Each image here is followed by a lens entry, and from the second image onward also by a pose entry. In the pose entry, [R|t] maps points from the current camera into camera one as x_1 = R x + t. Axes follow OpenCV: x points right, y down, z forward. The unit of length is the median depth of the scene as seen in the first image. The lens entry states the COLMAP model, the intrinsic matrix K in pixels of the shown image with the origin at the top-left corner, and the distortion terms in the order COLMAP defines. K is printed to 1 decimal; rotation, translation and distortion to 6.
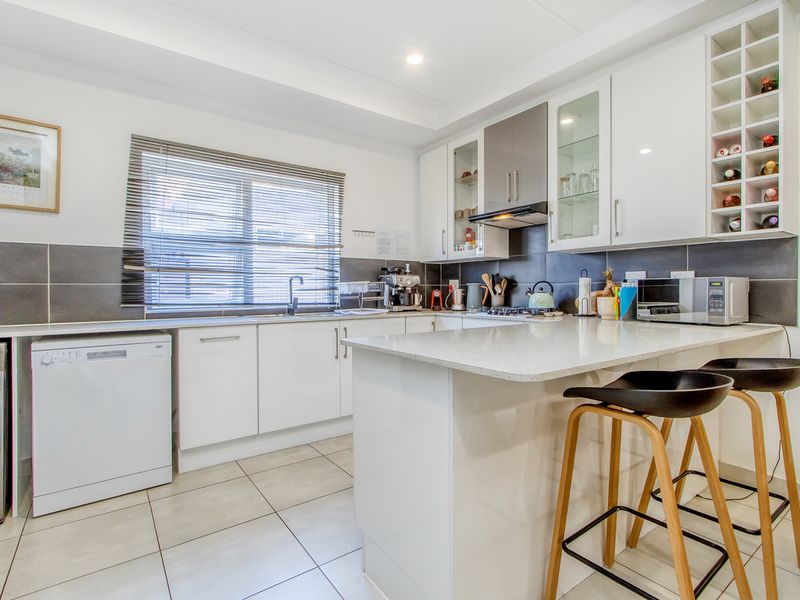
lens RADIAL K [[392.2, 0, 402.1], [0, 392.2, 296.2], [0, 0, 1]] dist [0.008764, -0.001250]
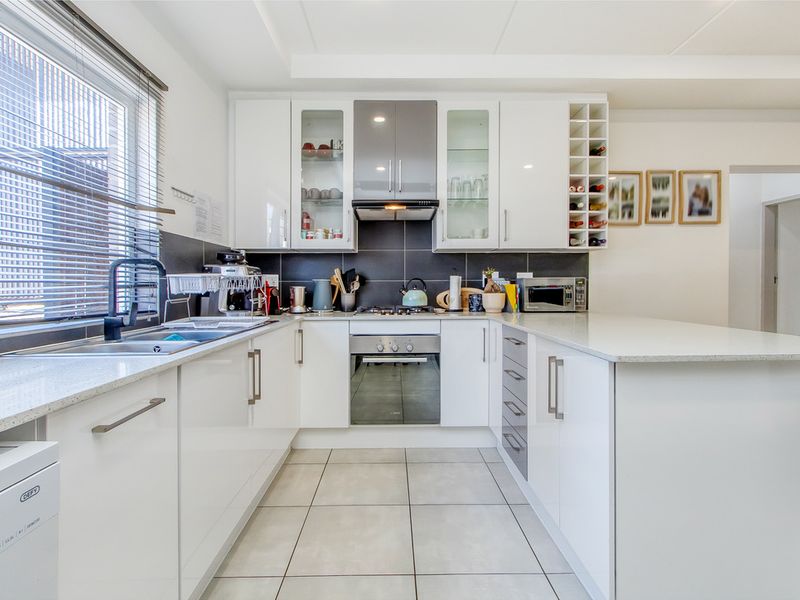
lens RADIAL K [[392.2, 0, 383.0], [0, 392.2, 286.7], [0, 0, 1]] dist [0.008764, -0.001250]
pose [[0.605196, 0.001592, 0.796075, -0.451889], [0.013552, 0.999832, -0.012302, -0.006239], [-0.795961, 0.018233, 0.605073, 0.445318]]
